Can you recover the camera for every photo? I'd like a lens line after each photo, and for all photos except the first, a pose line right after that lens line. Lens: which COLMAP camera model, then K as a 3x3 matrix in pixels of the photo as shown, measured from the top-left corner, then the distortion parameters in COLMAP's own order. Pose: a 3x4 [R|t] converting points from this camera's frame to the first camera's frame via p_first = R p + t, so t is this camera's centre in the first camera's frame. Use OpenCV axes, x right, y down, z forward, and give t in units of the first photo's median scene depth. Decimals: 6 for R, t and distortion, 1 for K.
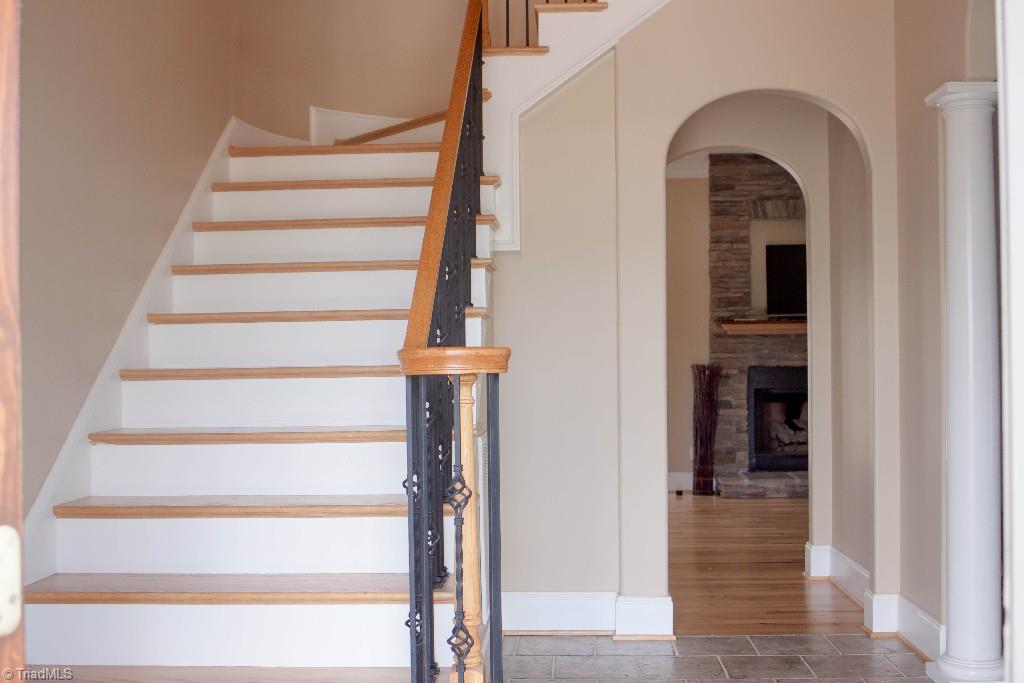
lens RADIAL K [[1130.4, 0, 510.2], [0, 1130.4, 339.3], [0, 0, 1]] dist [-0.071653, 0.000000]
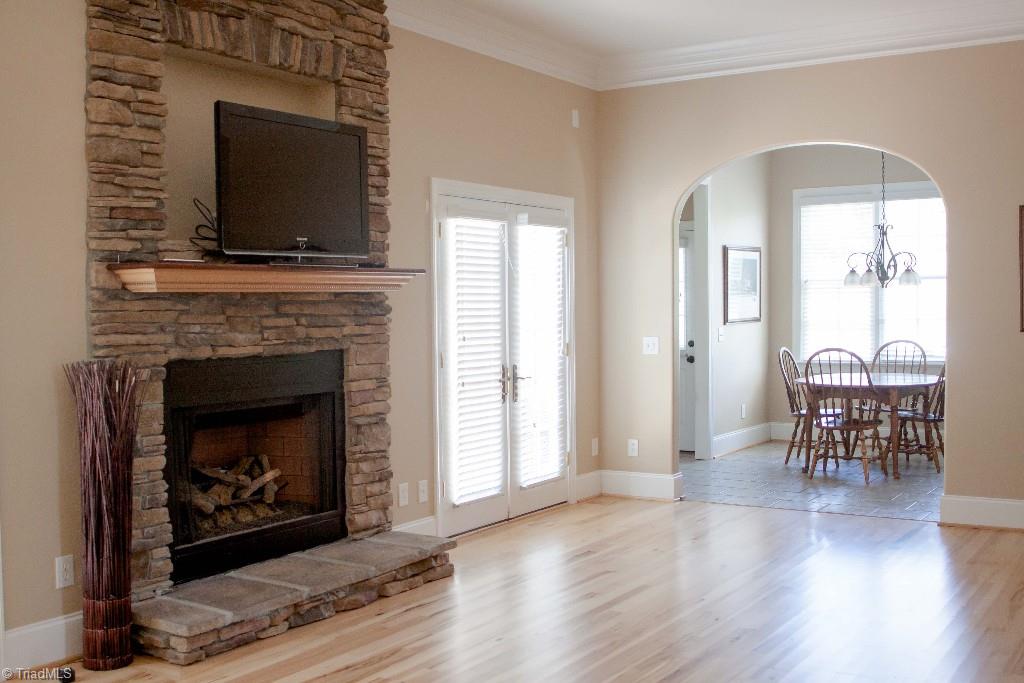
lens RADIAL K [[1130.4, 0, 511.6], [0, 1130.4, 345.3], [0, 0, 1]] dist [-0.071653, 0.000000]
pose [[0.489485, -0.024899, 0.871656, -0.248394], [-0.004591, 0.999505, 0.031129, 0.005050], [-0.872000, -0.019239, 0.489128, 1.366510]]
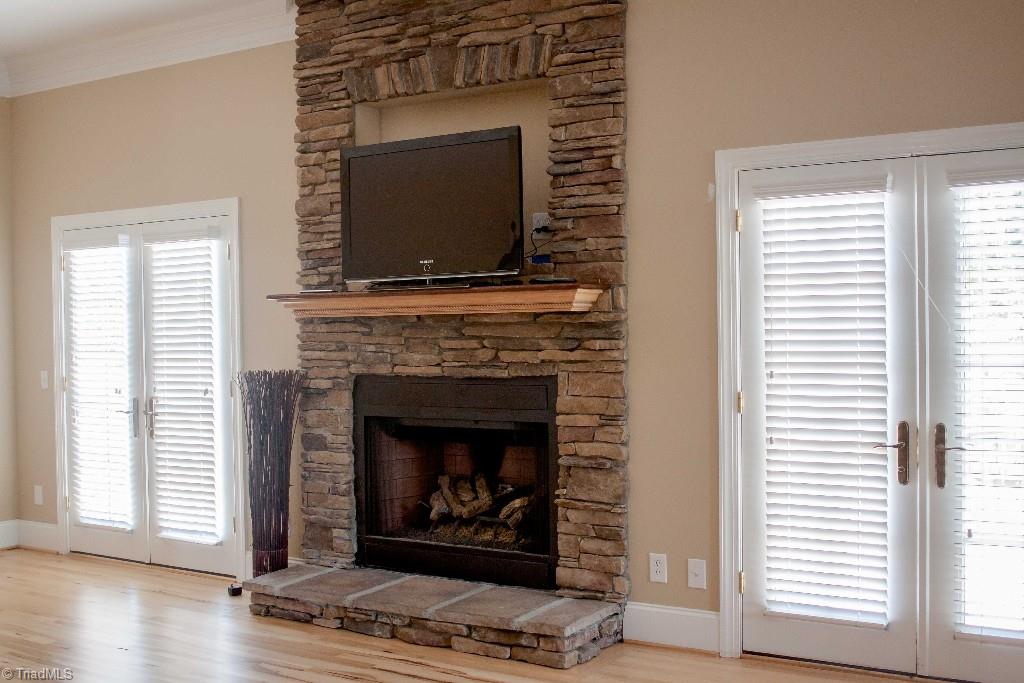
lens RADIAL K [[1130.4, 0, 512.3], [0, 1130.4, 344.2], [0, 0, 1]] dist [-0.071653, 0.000000]
pose [[0.879161, 0.008475, -0.476449, 1.135513], [0.010473, 0.999257, 0.037102, -0.021926], [0.476409, -0.037608, 0.878419, 1.167167]]
